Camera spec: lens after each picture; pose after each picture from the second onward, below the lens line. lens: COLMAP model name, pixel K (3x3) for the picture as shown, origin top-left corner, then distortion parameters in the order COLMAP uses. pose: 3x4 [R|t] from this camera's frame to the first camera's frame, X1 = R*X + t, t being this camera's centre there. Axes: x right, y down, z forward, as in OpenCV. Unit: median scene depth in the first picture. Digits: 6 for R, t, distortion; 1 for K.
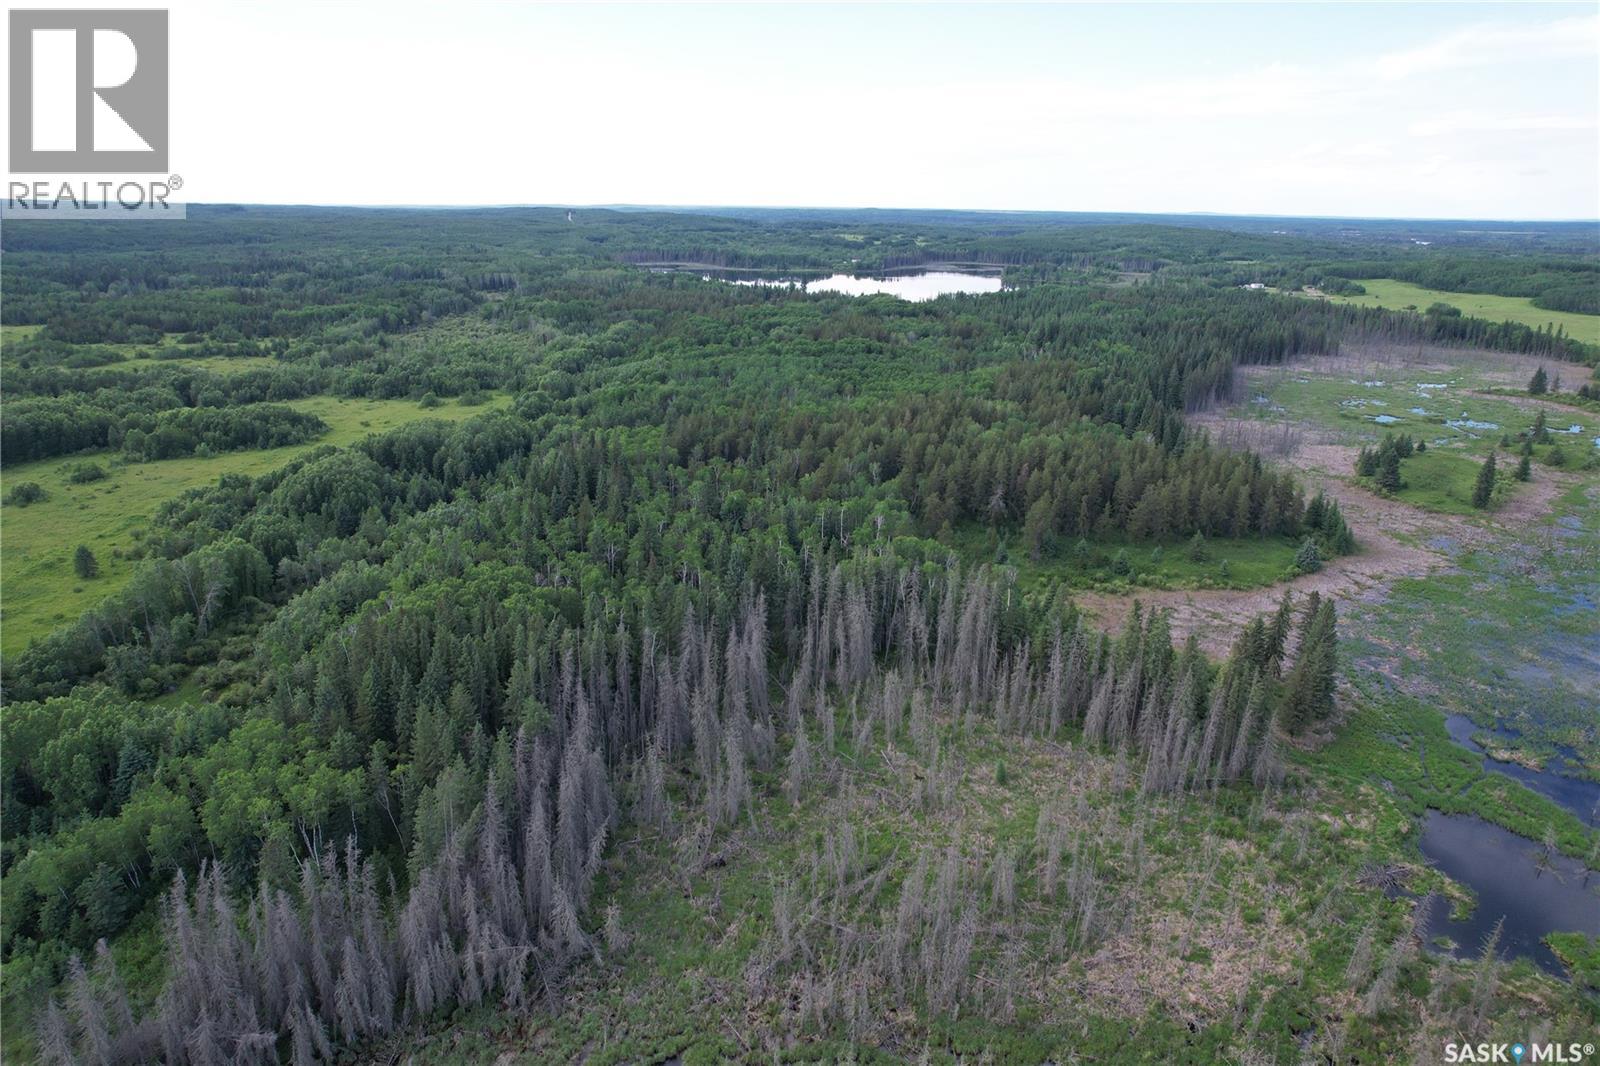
lens RADIAL K [[1025.4, 0, 800.8], [0, 1025.4, 533.4], [0, 0, 1]] dist [-0.077260, 0.070106]
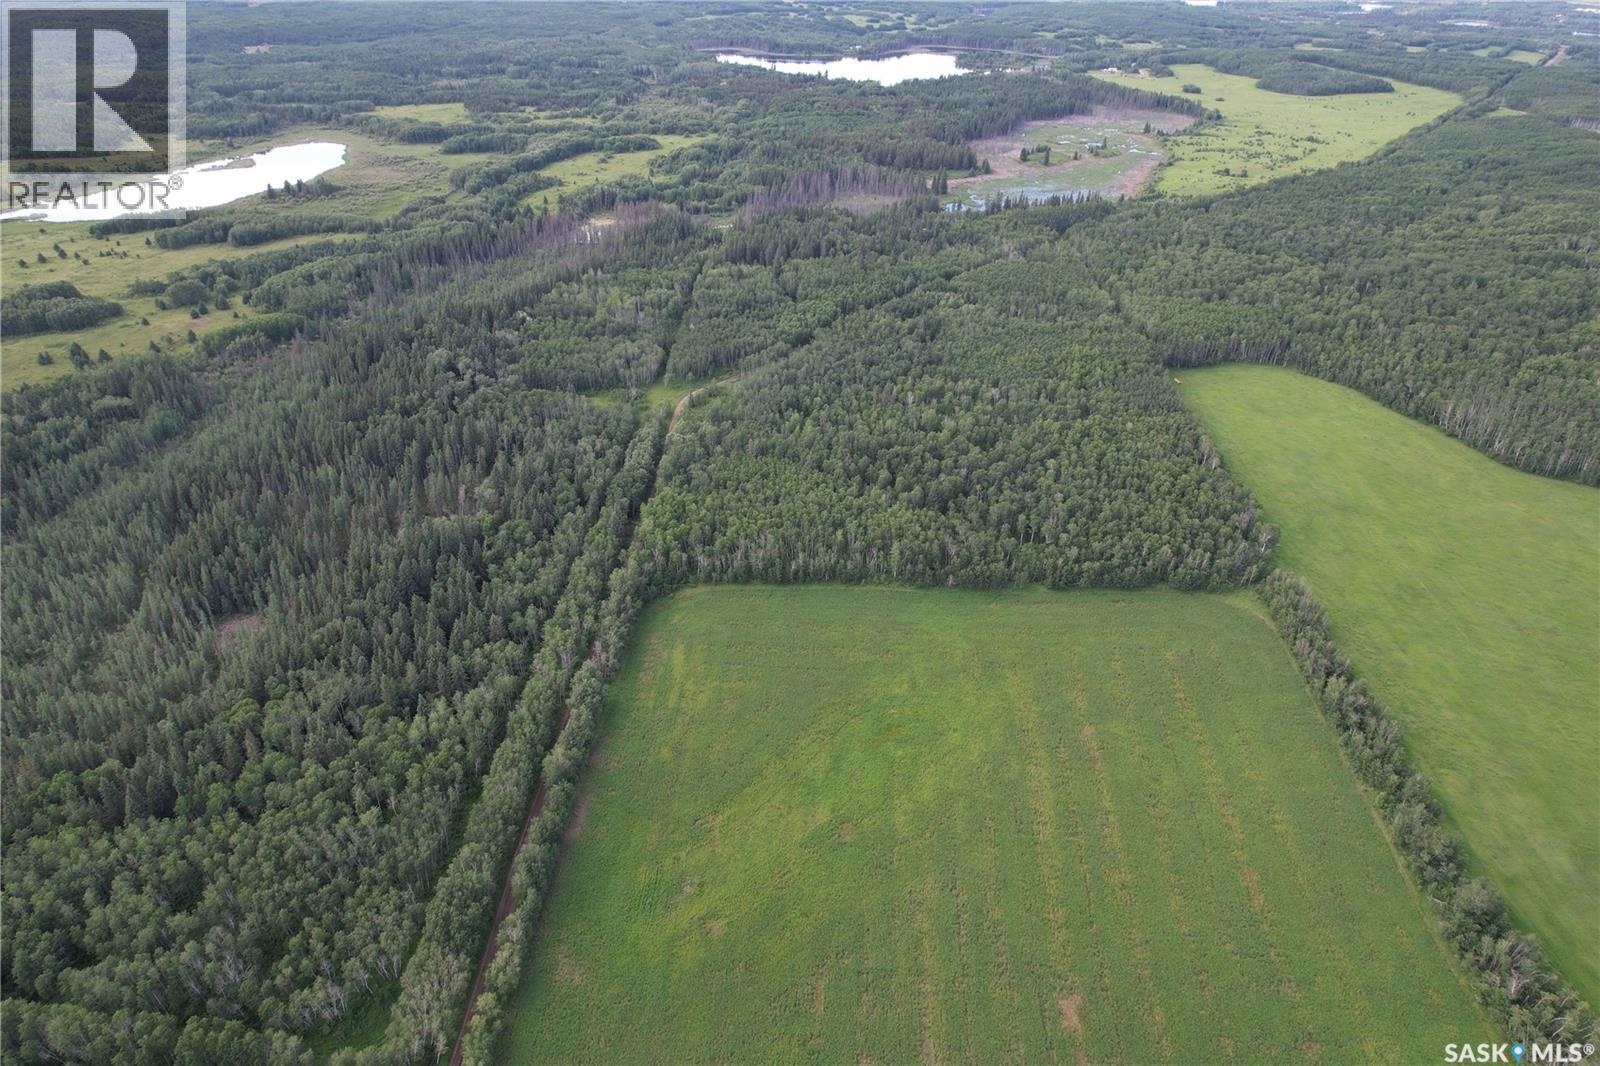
lens RADIAL K [[1025.4, 0, 805.7], [0, 1025.4, 535.6], [0, 0, 1]] dist [-0.077260, 0.070106]
pose [[0.999990, -0.002974, -0.003454, -0.120819], [0.003655, 0.976020, 0.217650, 0.633555], [0.002724, -0.217660, 0.976021, -3.629288]]
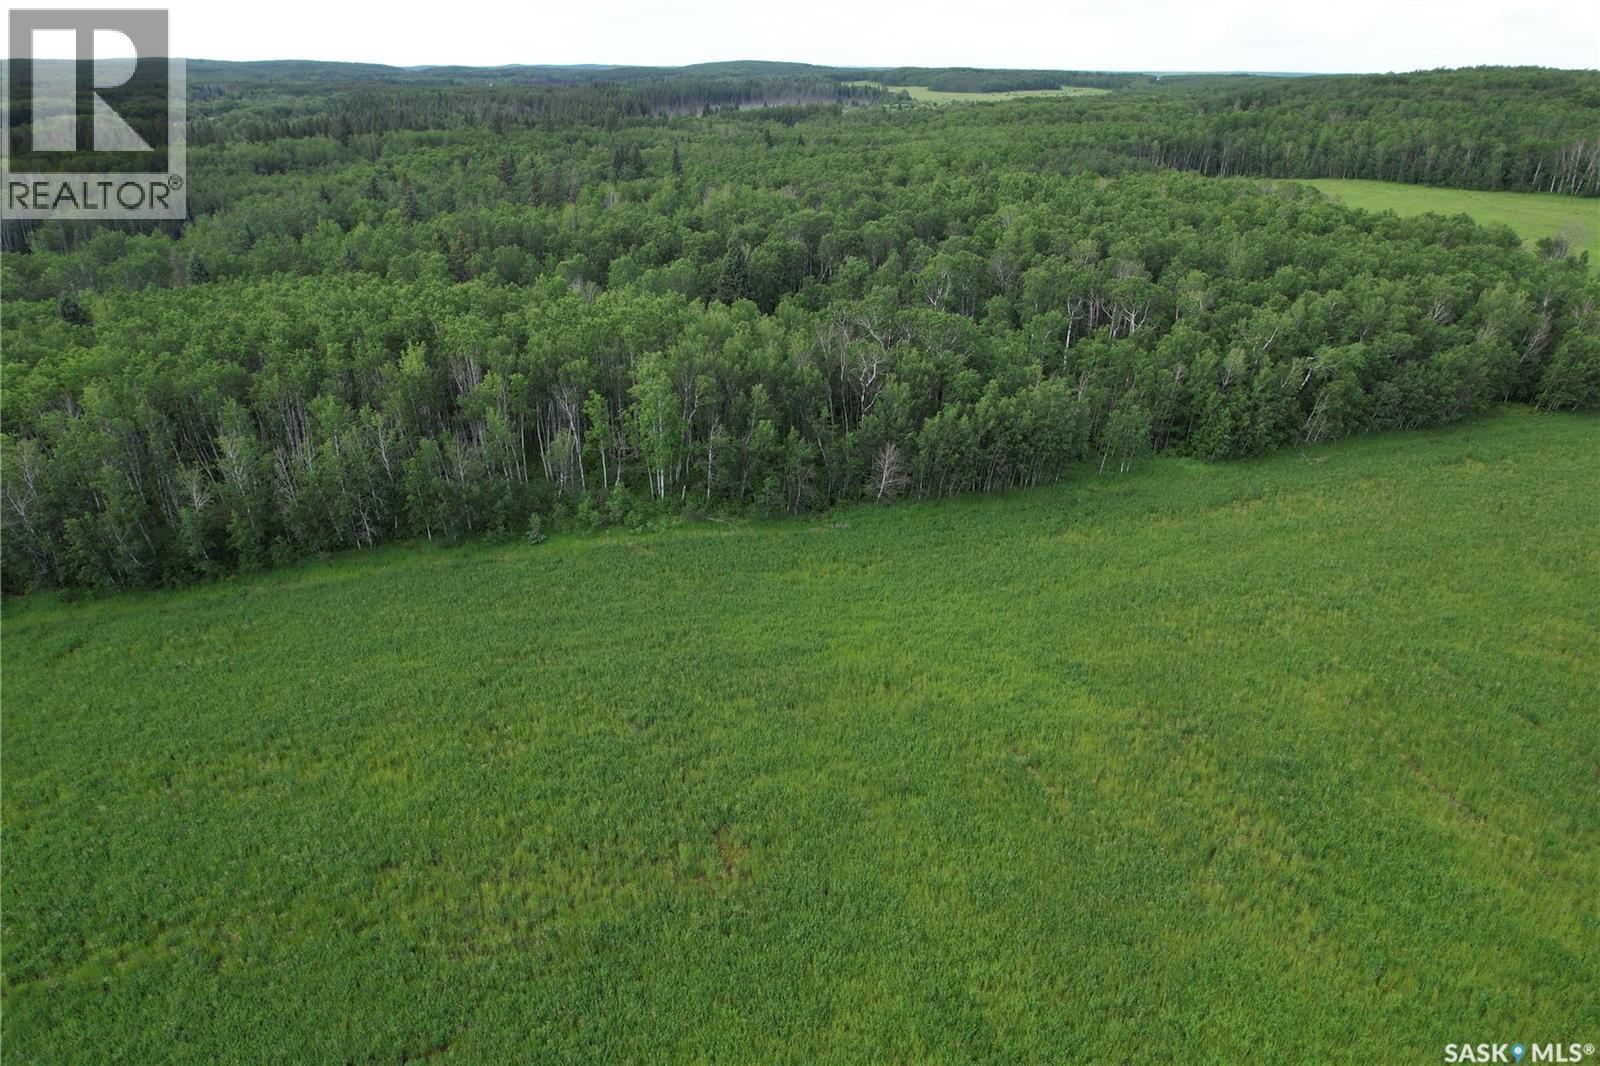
lens RADIAL K [[1025.4, 0, 806.7], [0, 1025.4, 535.6], [0, 0, 1]] dist [-0.077260, 0.070106]
pose [[0.949237, -0.137173, 0.283076, -0.046472], [0.101550, 0.985358, 0.136956, 1.025051], [-0.297718, -0.101257, 0.949269, -2.436799]]
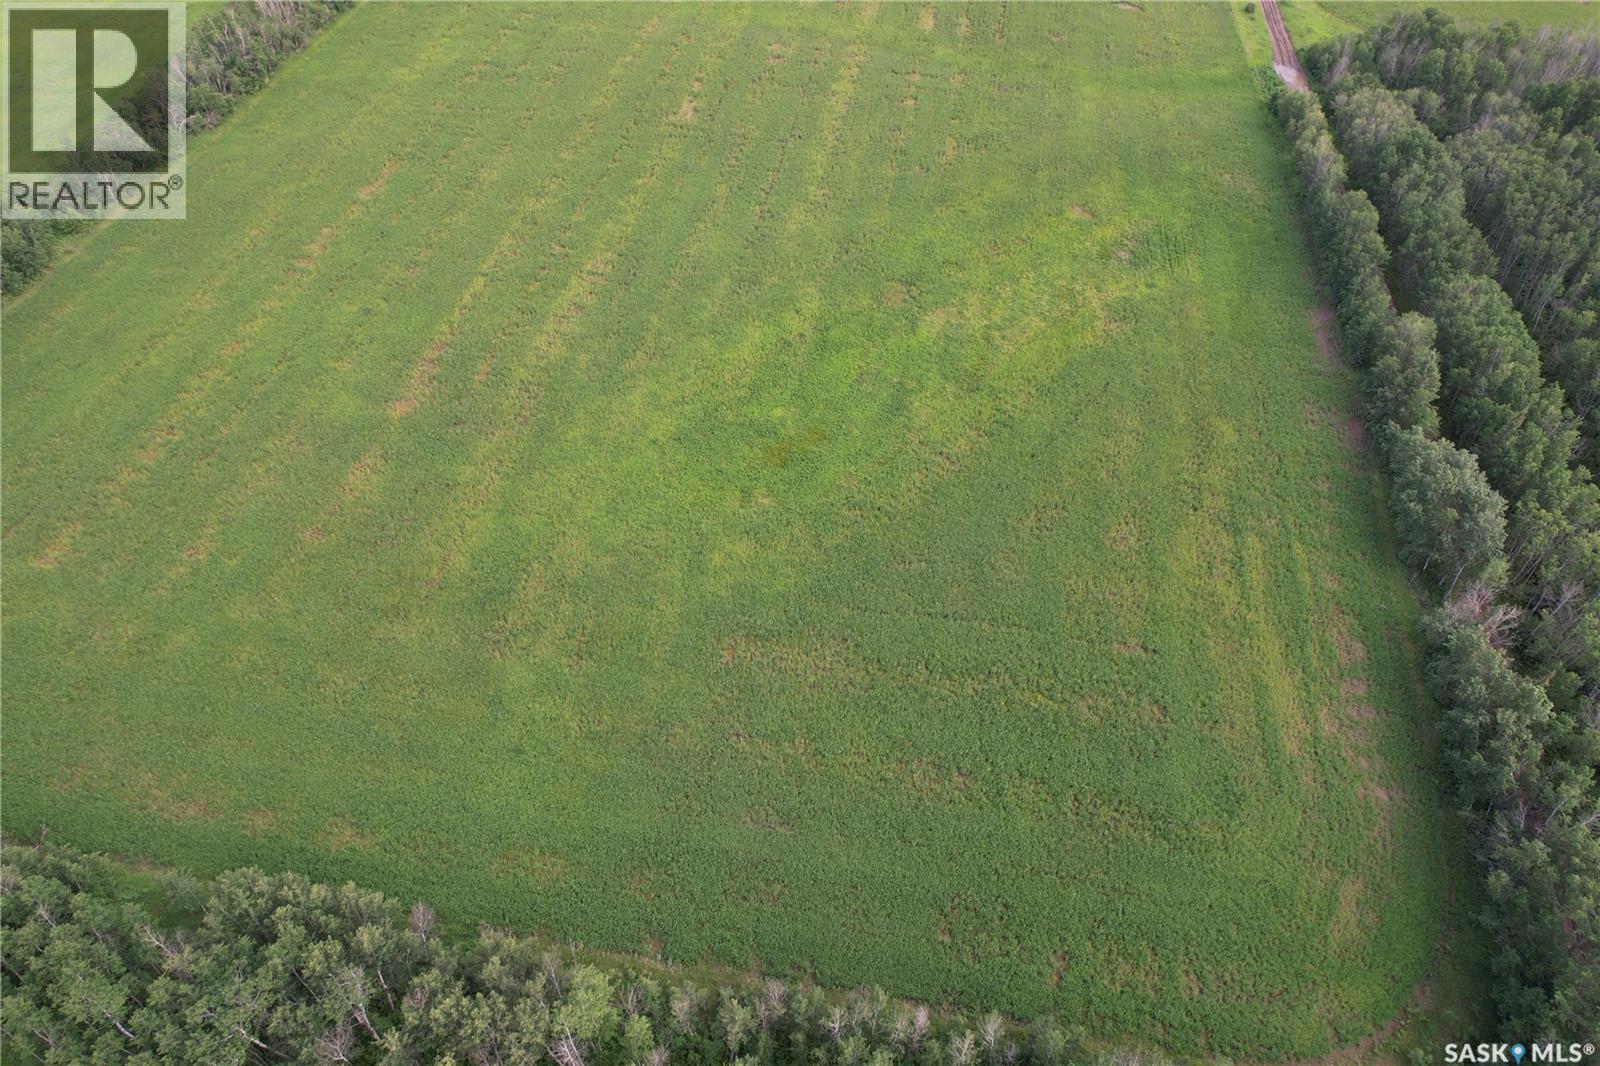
lens RADIAL K [[1025.4, 0, 806.9], [0, 1025.4, 533.6], [0, 0, 1]] dist [-0.077260, 0.070106]
pose [[-0.992358, -0.106143, 0.062927, -0.077408], [0.019849, 0.366013, 0.930398, 0.577553], [-0.121787, 0.924537, -0.361109, -2.077489]]
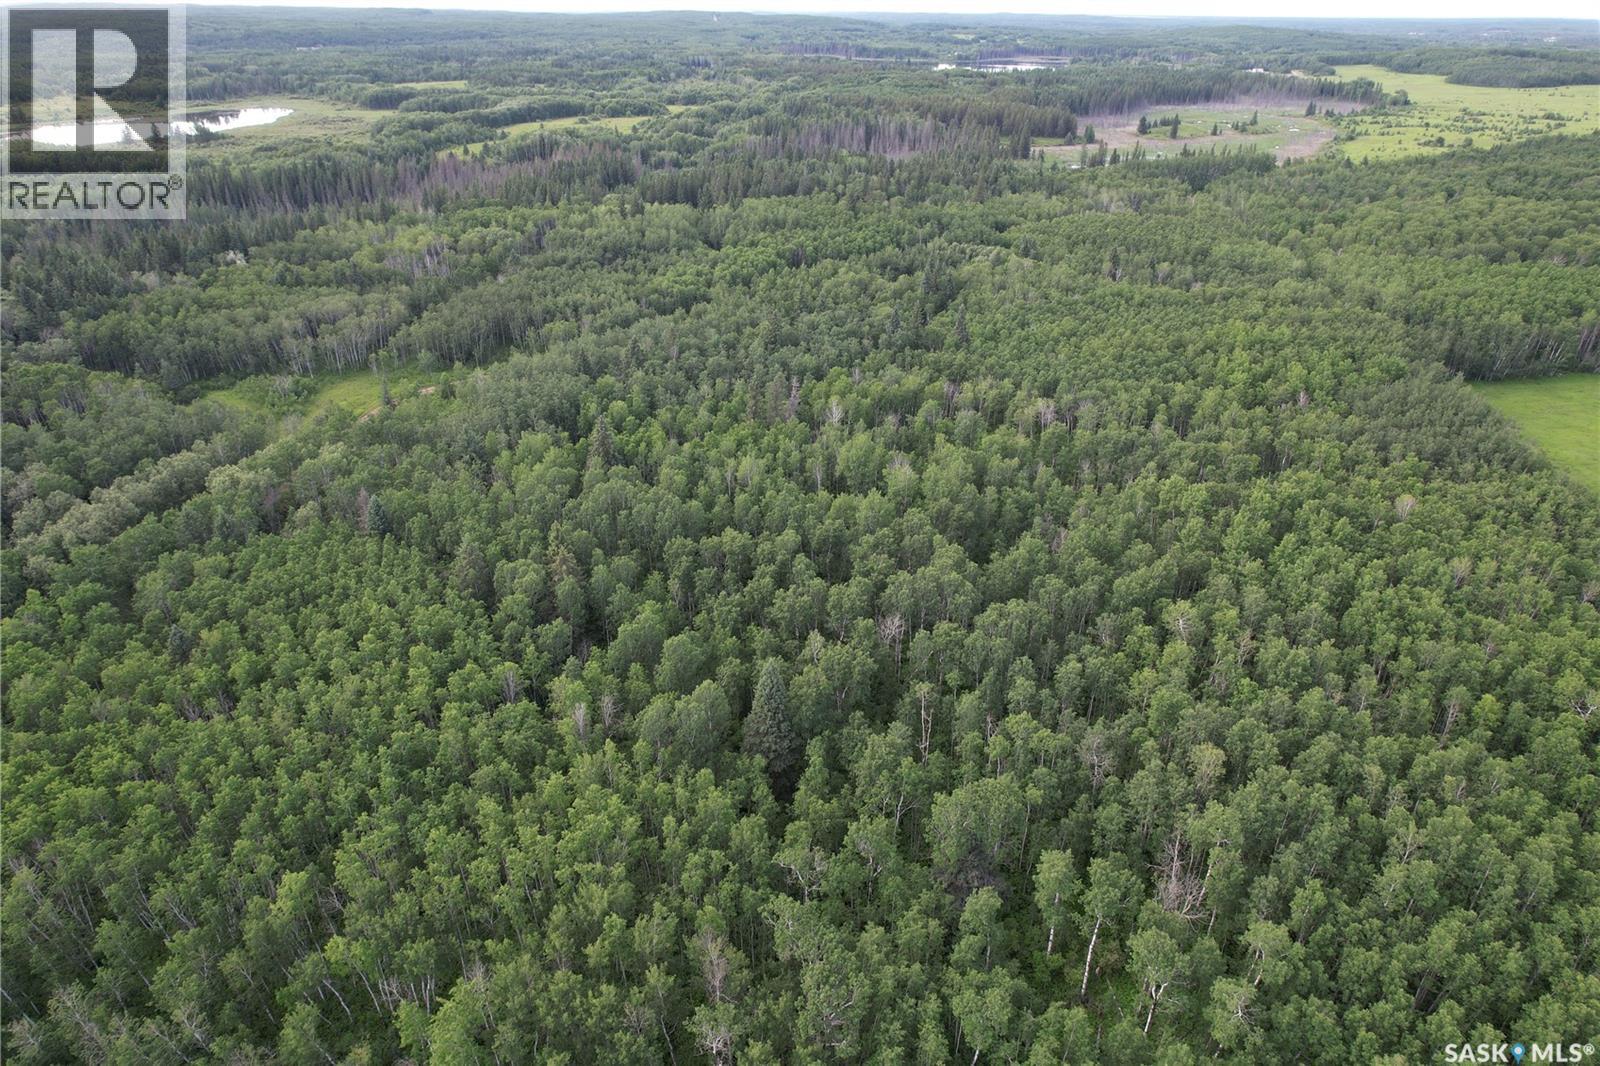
lens RADIAL K [[1025.4, 0, 804.1], [0, 1025.4, 533.6], [0, 0, 1]] dist [-0.077260, 0.070106]
pose [[0.993233, 0.049787, -0.104928, 0.170639], [-0.031609, 0.985234, 0.168272, 0.777872], [0.111757, -0.163817, 0.980140, -2.349236]]
